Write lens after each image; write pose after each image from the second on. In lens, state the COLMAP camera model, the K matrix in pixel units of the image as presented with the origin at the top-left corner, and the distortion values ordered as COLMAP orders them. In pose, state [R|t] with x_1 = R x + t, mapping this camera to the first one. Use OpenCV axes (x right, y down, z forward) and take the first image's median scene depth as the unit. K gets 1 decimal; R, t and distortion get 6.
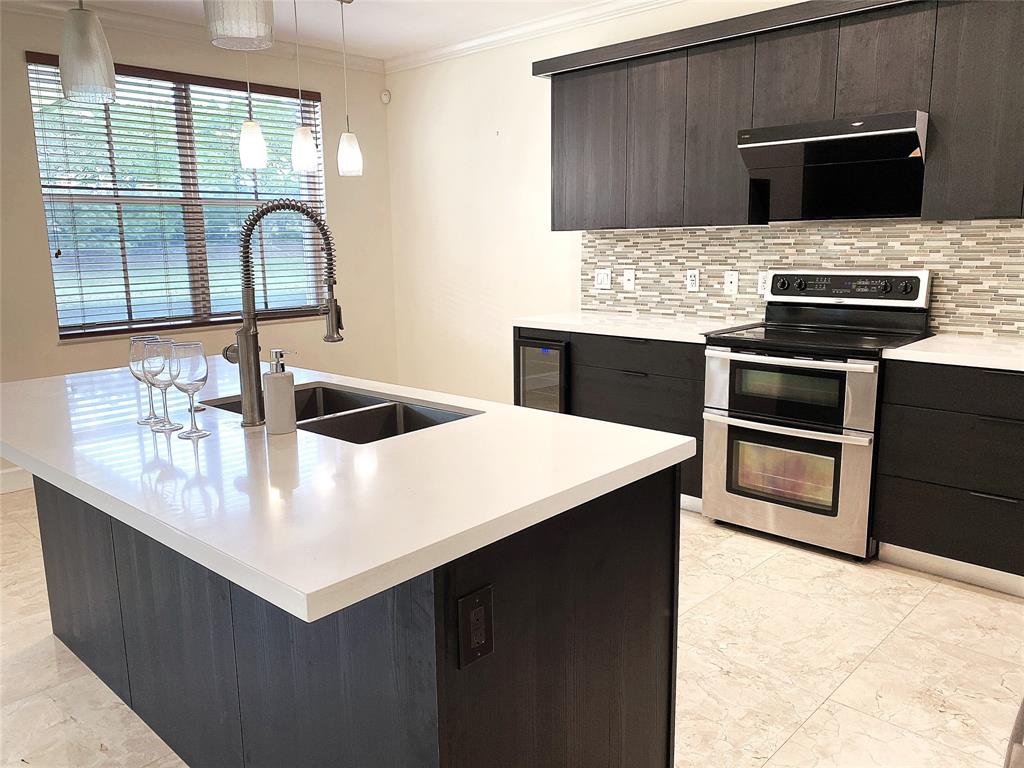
lens RADIAL K [[782.0, 0, 487.4], [0, 782.0, 387.8], [0, 0, 1]] dist [-0.016230, -0.004778]
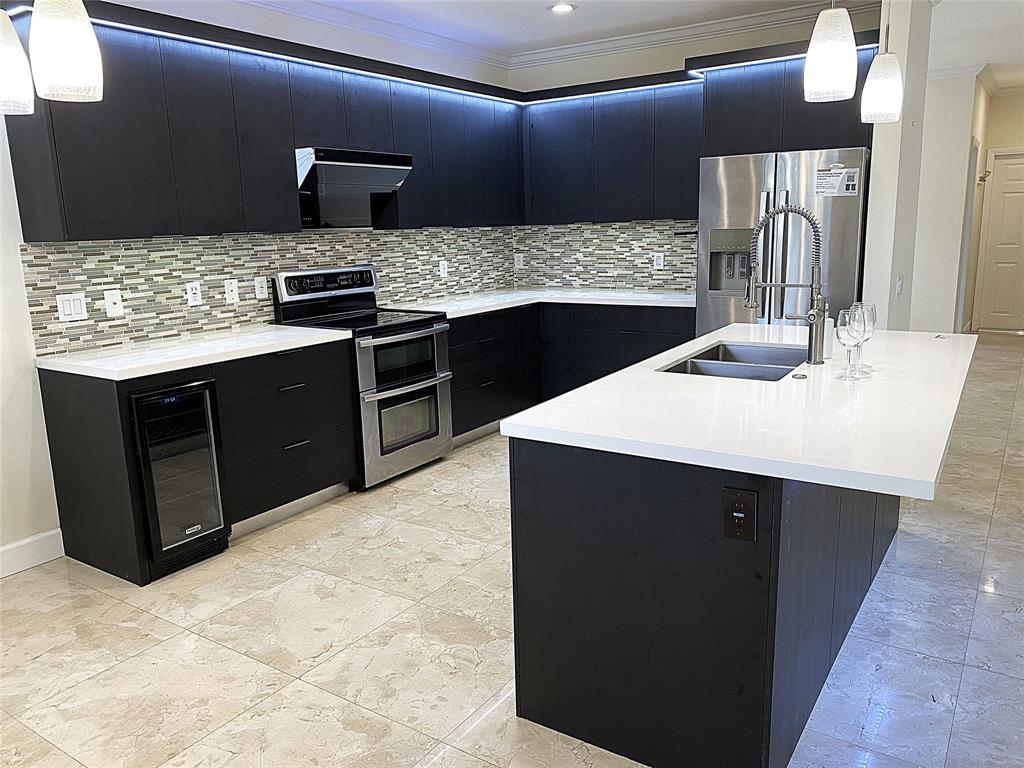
lens RADIAL K [[774.3, 0, 512.0], [0, 774.3, 384.0], [0, 0, 1]] dist [0.077226, -0.105060]
pose [[-0.192274, -0.178018, 0.965060, -0.753703], [0.214352, 0.952044, 0.218323, -0.164248], [-0.957645, 0.248841, -0.144895, 0.836561]]
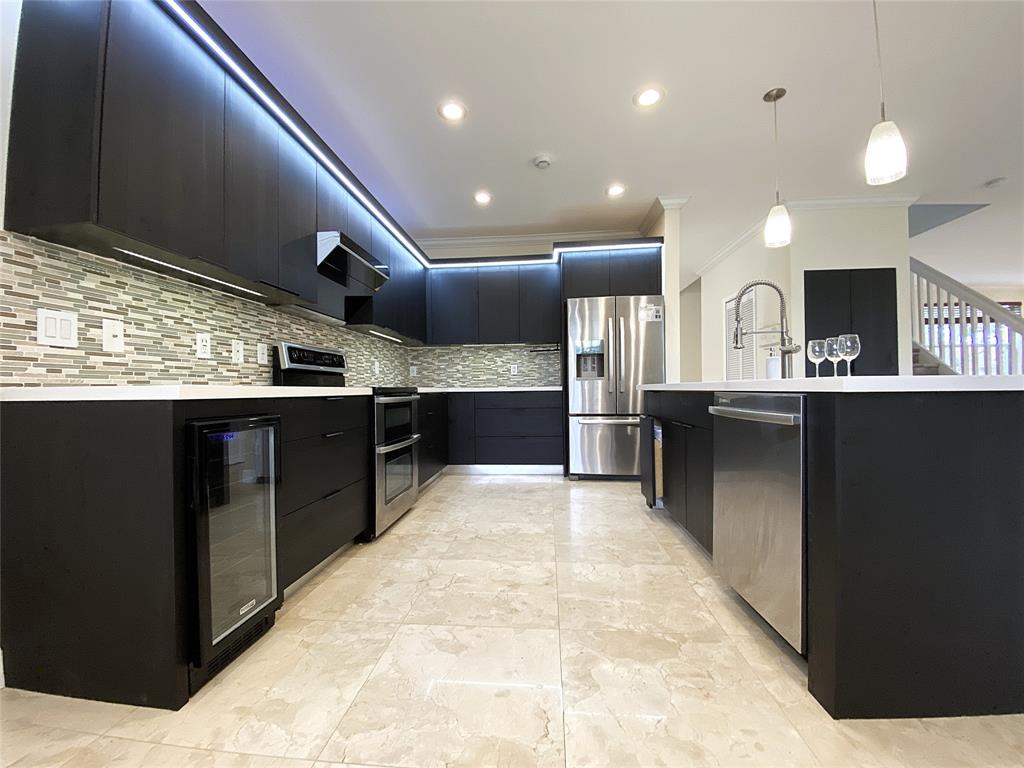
lens RADIAL K [[412.5, 0, 513.4], [0, 412.5, 387.9], [0, 0, 1]] dist [0.024580, -0.021008]
pose [[-0.643933, 0.030415, 0.764477, -0.327707], [0.167530, 0.980565, 0.102102, -0.084111], [-0.746515, 0.193820, -0.636513, 1.092999]]
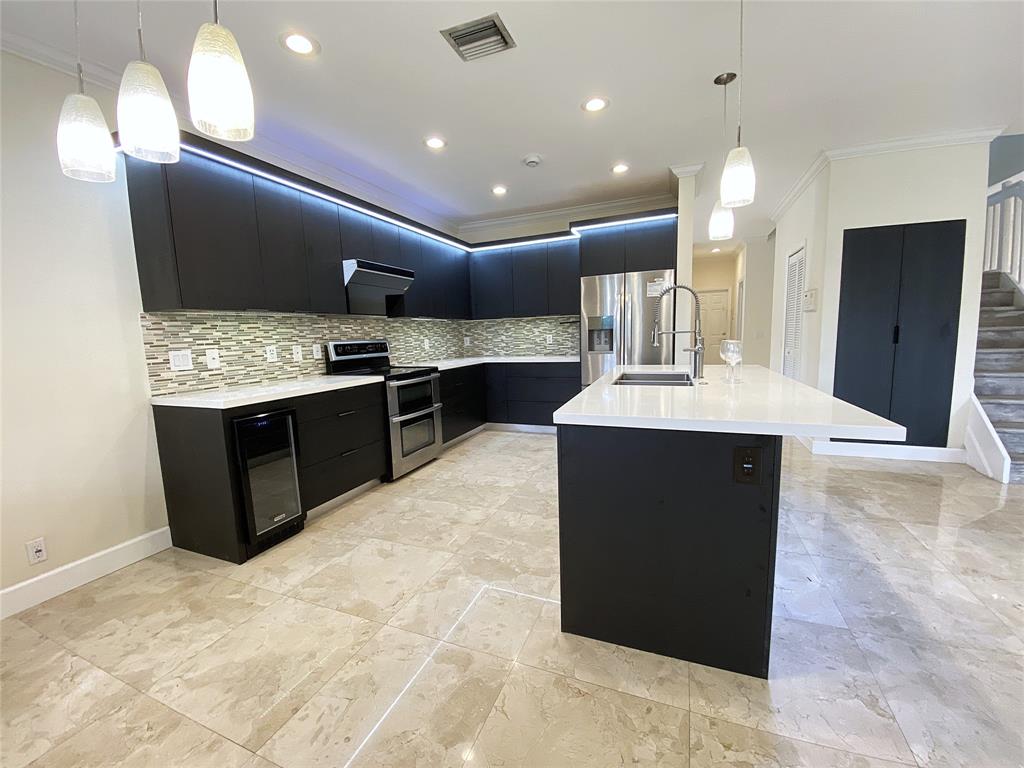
lens RADIAL K [[410.2, 0, 513.8], [0, 410.2, 387.1], [0, 0, 1]] dist [0.047706, -0.042324]
pose [[-0.389509, -0.087723, 0.916836, -0.589476], [0.212796, 0.959949, 0.182252, -0.129441], [-0.896103, 0.266088, -0.355242, 0.935153]]
